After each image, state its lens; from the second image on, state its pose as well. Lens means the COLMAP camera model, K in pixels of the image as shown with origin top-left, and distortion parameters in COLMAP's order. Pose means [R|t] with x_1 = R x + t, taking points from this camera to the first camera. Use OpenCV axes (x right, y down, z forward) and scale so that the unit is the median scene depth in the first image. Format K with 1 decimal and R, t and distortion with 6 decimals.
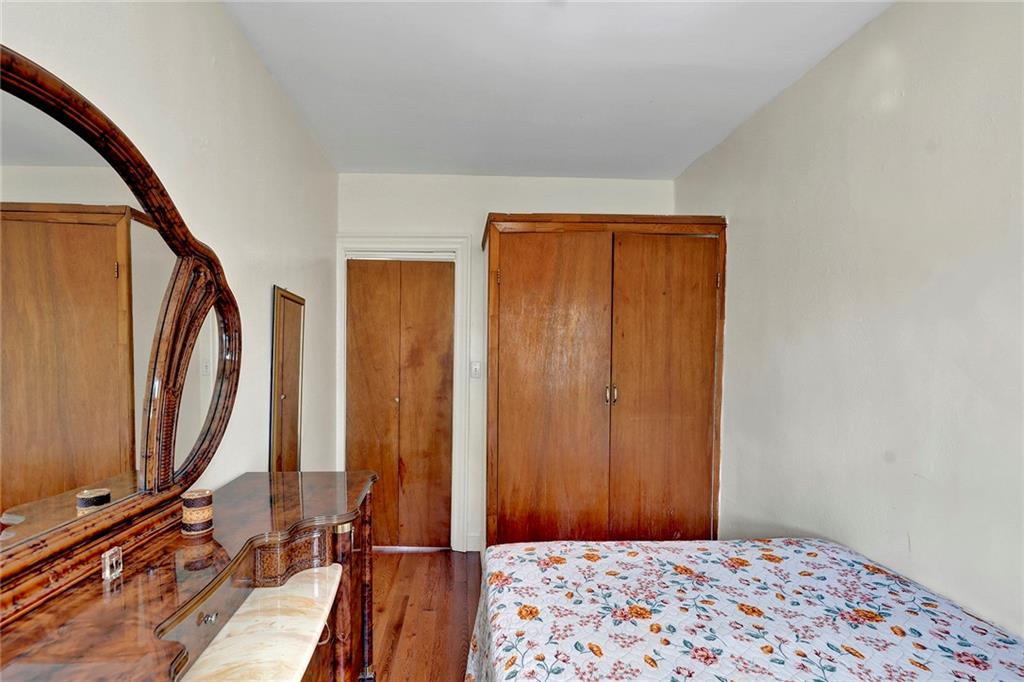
lens RADIAL K [[434.4, 0, 512.0], [0, 434.4, 341.0], [0, 0, 1]] dist [0.002390, -0.004298]
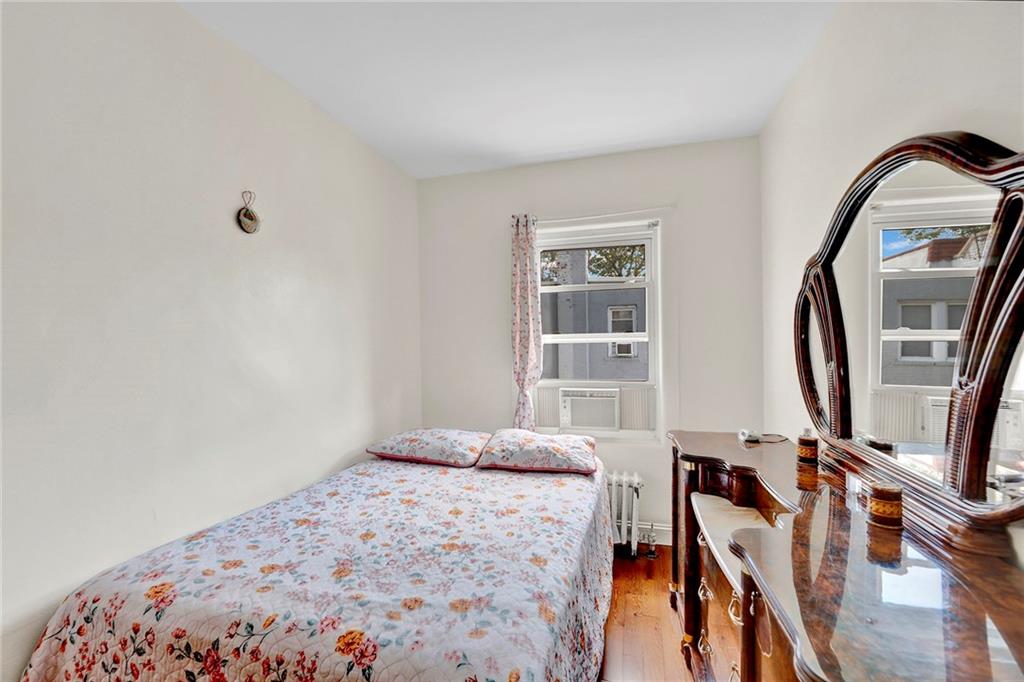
lens RADIAL K [[434.4, 0, 512.0], [0, 434.4, 341.0], [0, 0, 1]] dist [0.002390, -0.004298]
pose [[-0.925006, -0.005495, 0.379912, -0.294849], [-0.019300, 0.999284, -0.032538, 0.081926], [-0.379461, -0.037430, -0.924450, 1.901930]]
